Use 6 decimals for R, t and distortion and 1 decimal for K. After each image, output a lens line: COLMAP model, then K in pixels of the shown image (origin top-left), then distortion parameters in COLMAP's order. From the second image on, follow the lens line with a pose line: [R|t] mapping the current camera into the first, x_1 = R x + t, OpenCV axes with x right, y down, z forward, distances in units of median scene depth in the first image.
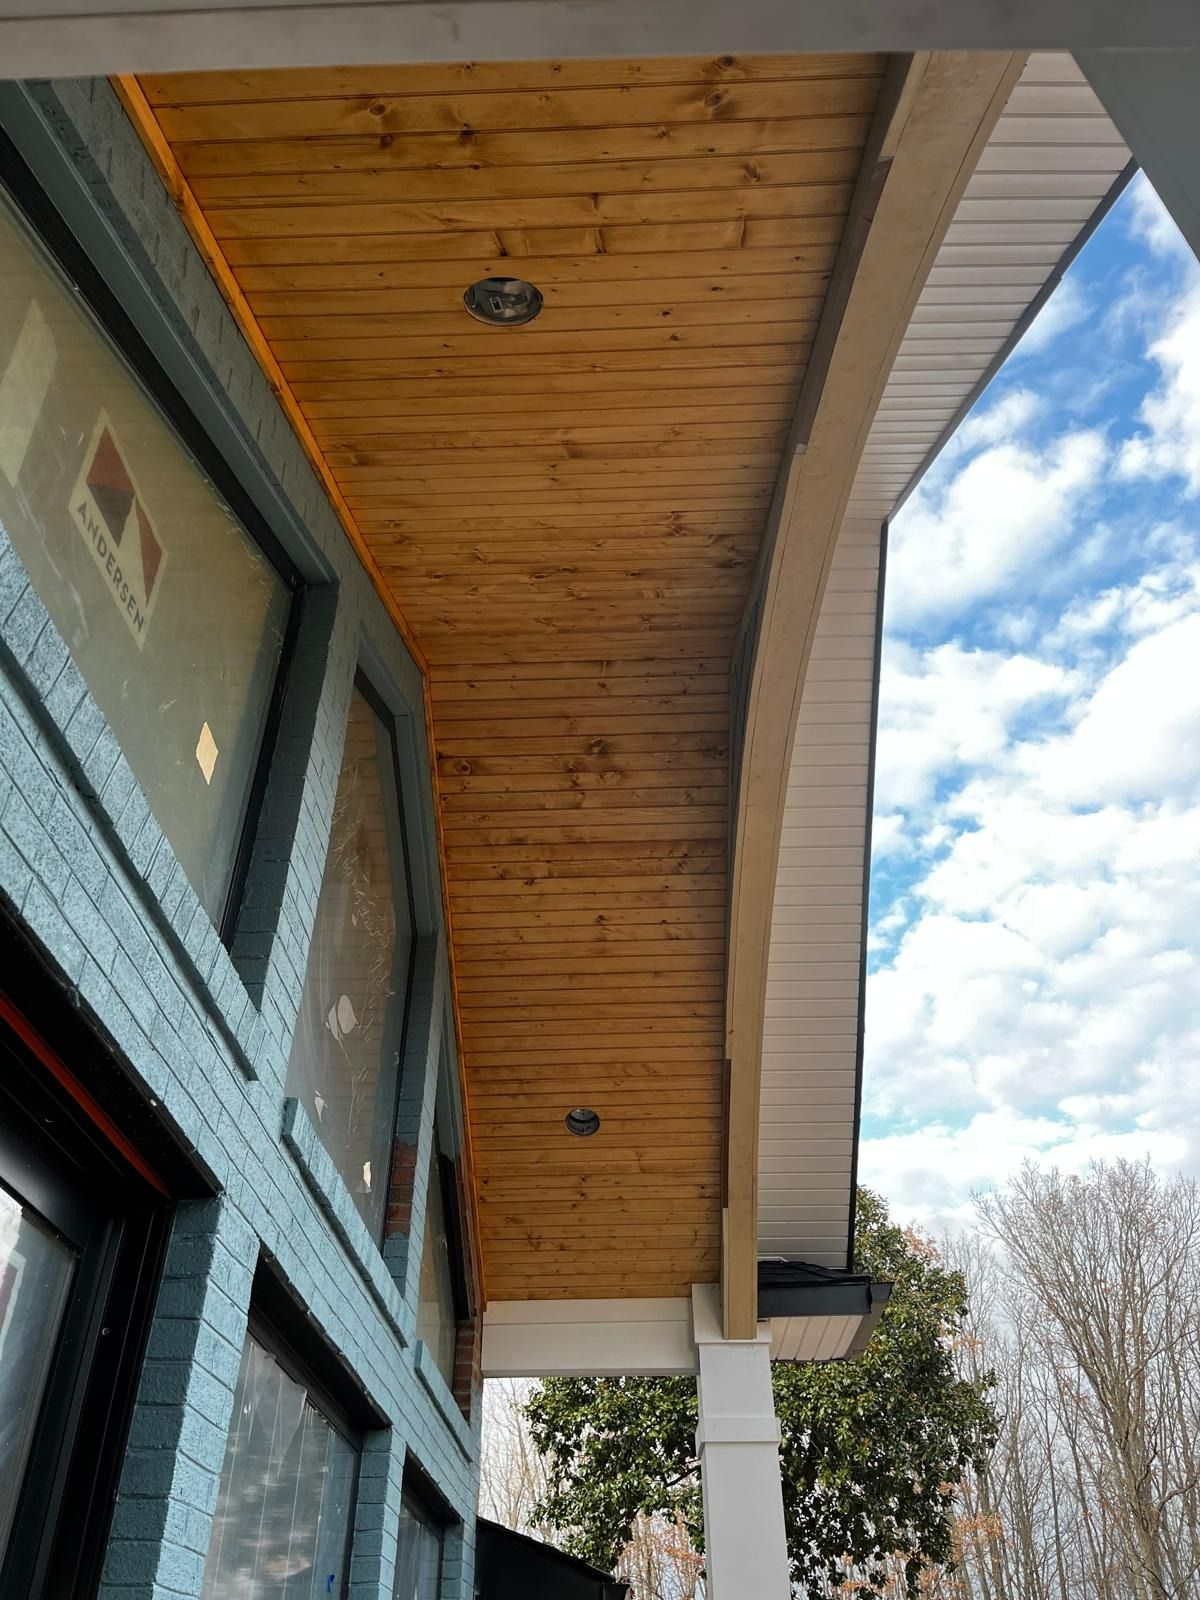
lens RADIAL K [[1203.3, 0, 600.0], [0, 1203.3, 800.0], [0, 0, 1]] dist [0.060126, -0.103020]
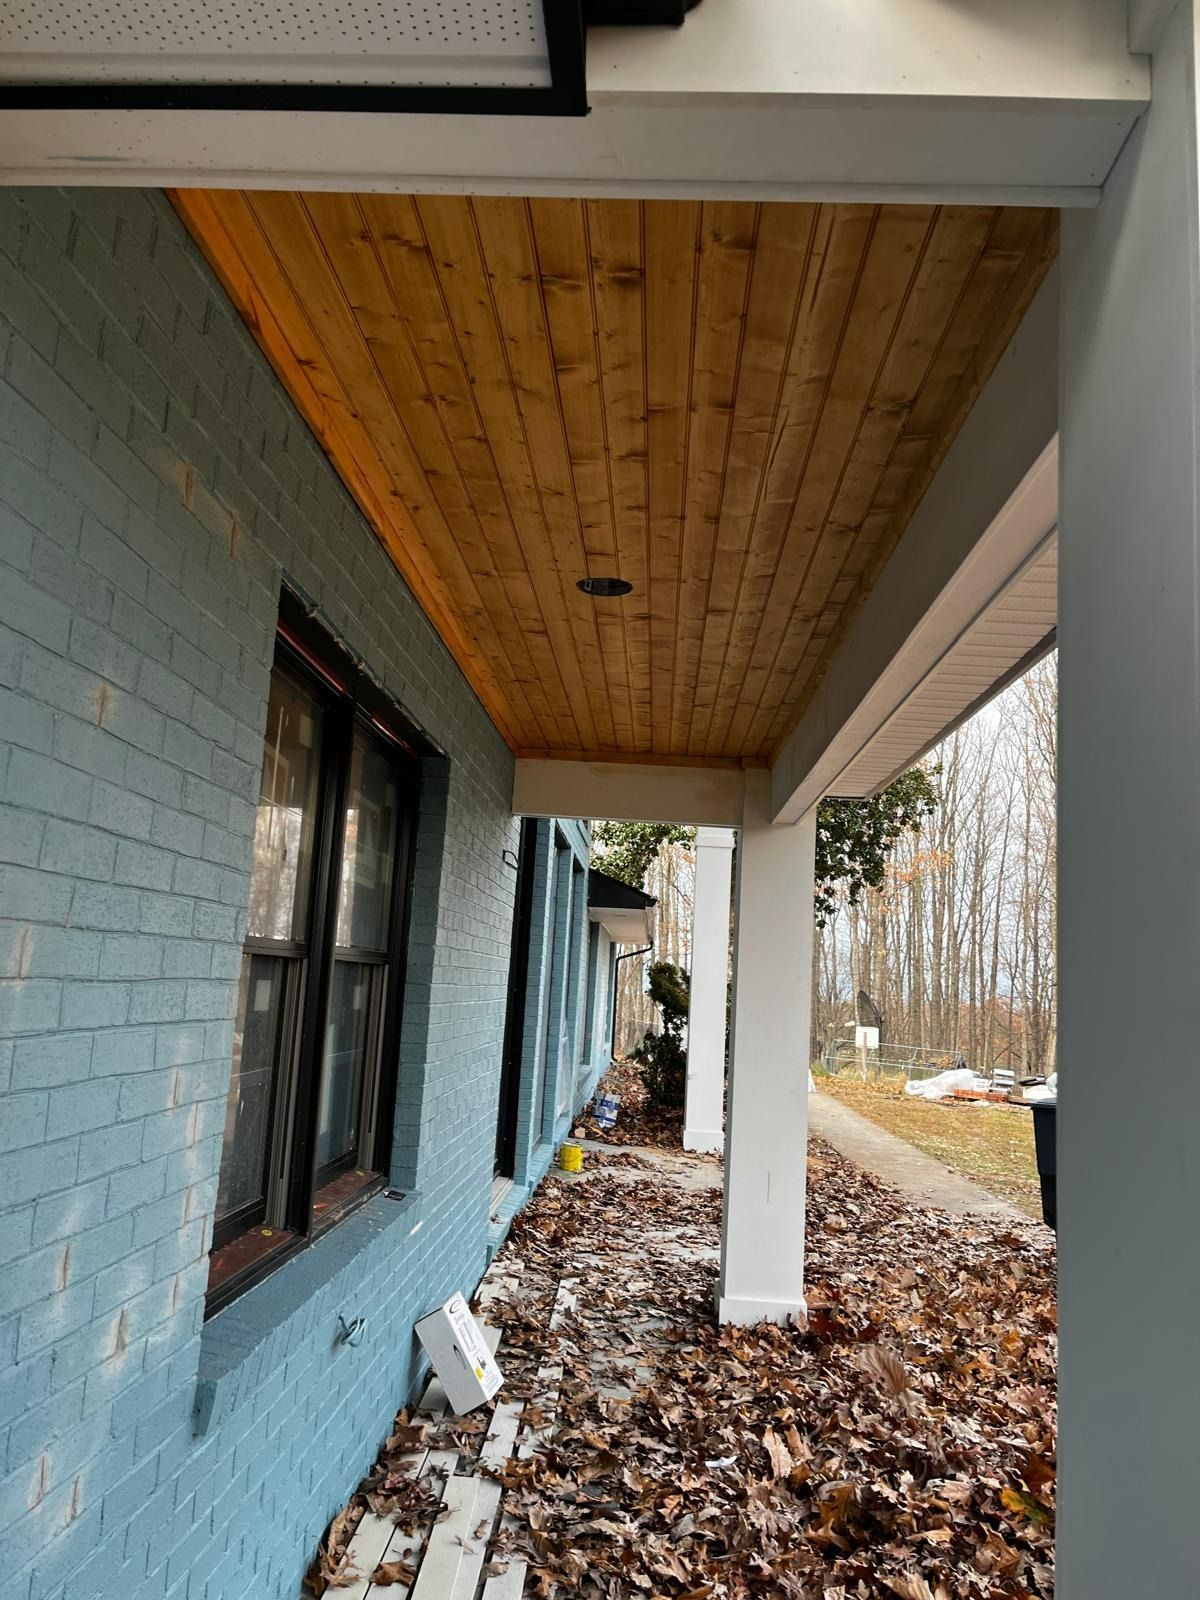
lens RADIAL K [[1203.3, 0, 600.0], [0, 1203.3, 800.0], [0, 0, 1]] dist [0.060126, -0.103020]
pose [[0.997651, 0.062987, -0.026912, -0.007516], [-0.041556, 0.868927, 0.493193, -0.136592], [0.054449, -0.490916, 0.869504, -0.192098]]
